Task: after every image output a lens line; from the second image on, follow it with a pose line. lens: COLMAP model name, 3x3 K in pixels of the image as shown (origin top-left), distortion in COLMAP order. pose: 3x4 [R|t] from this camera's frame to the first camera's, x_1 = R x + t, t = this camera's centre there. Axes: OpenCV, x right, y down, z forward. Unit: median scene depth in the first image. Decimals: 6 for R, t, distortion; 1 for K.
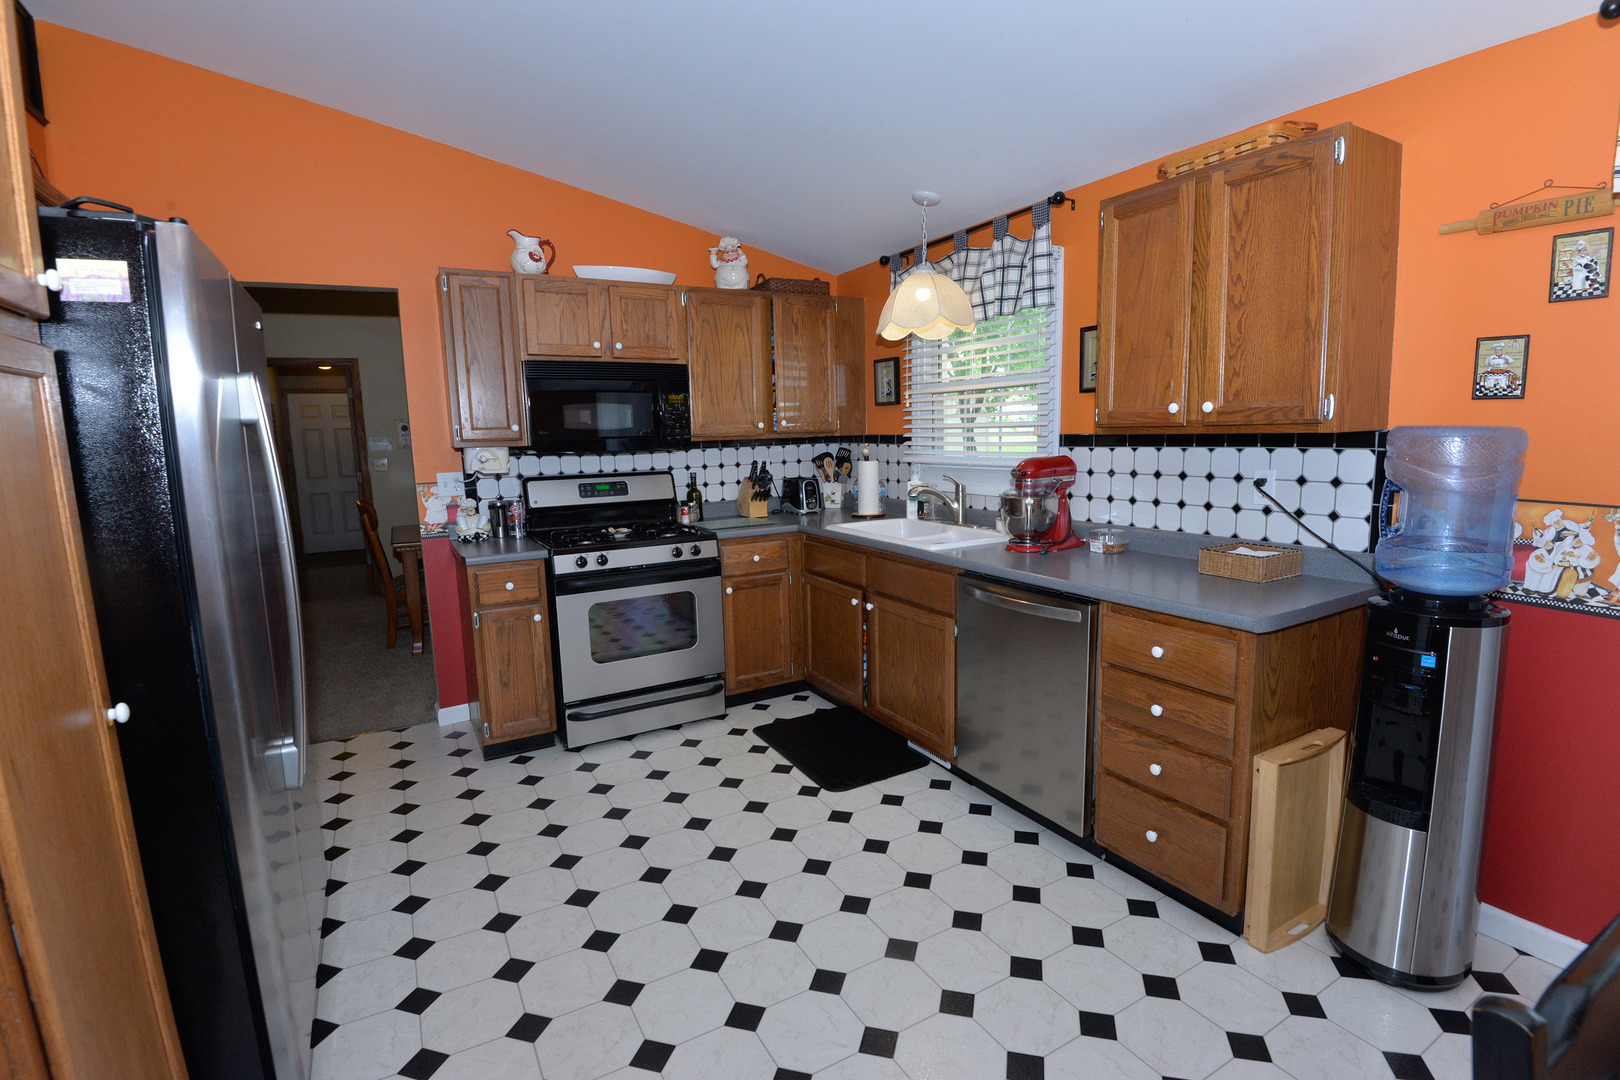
lens RADIAL K [[745.7, 0, 817.5], [0, 745.7, 533.6], [0, 0, 1]] dist [-0.037465, -0.006198]
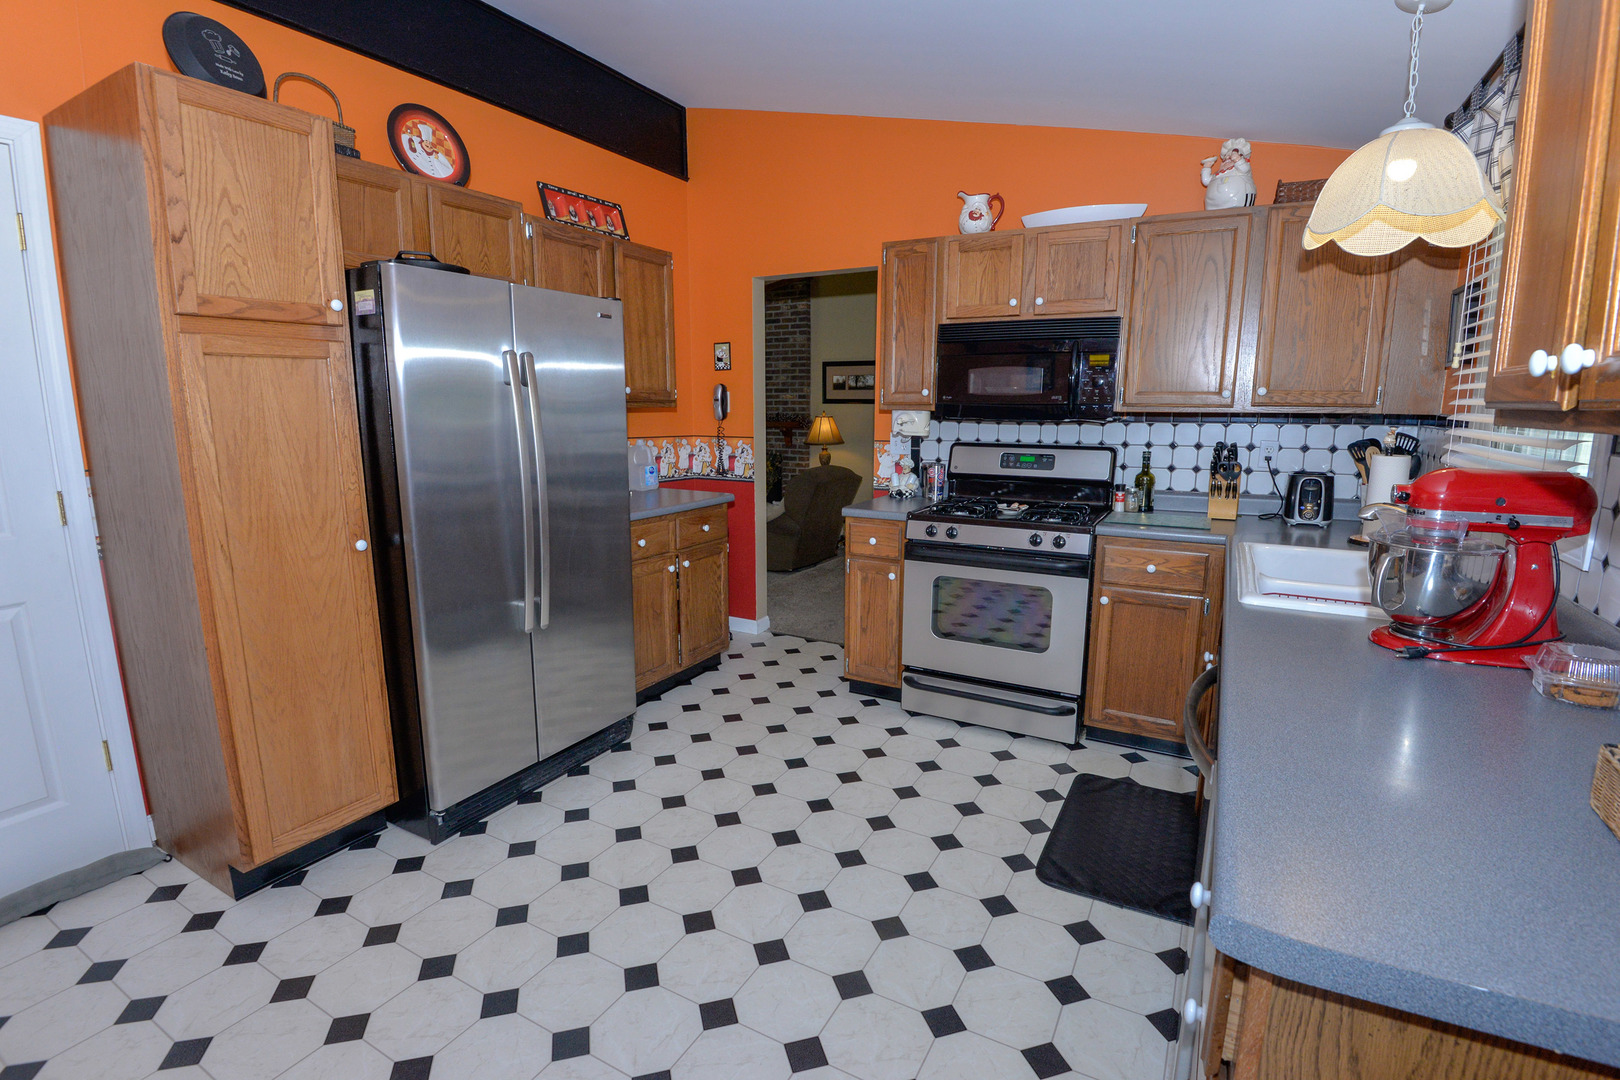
lens RADIAL K [[745.7, 0, 817.7], [0, 745.7, 537.9], [0, 0, 1]] dist [-0.037465, -0.006198]
pose [[0.511647, 0.172922, -0.841615, 0.396597], [-0.129489, 0.983869, 0.123429, -0.049805], [0.849382, 0.045828, 0.525785, 0.325910]]
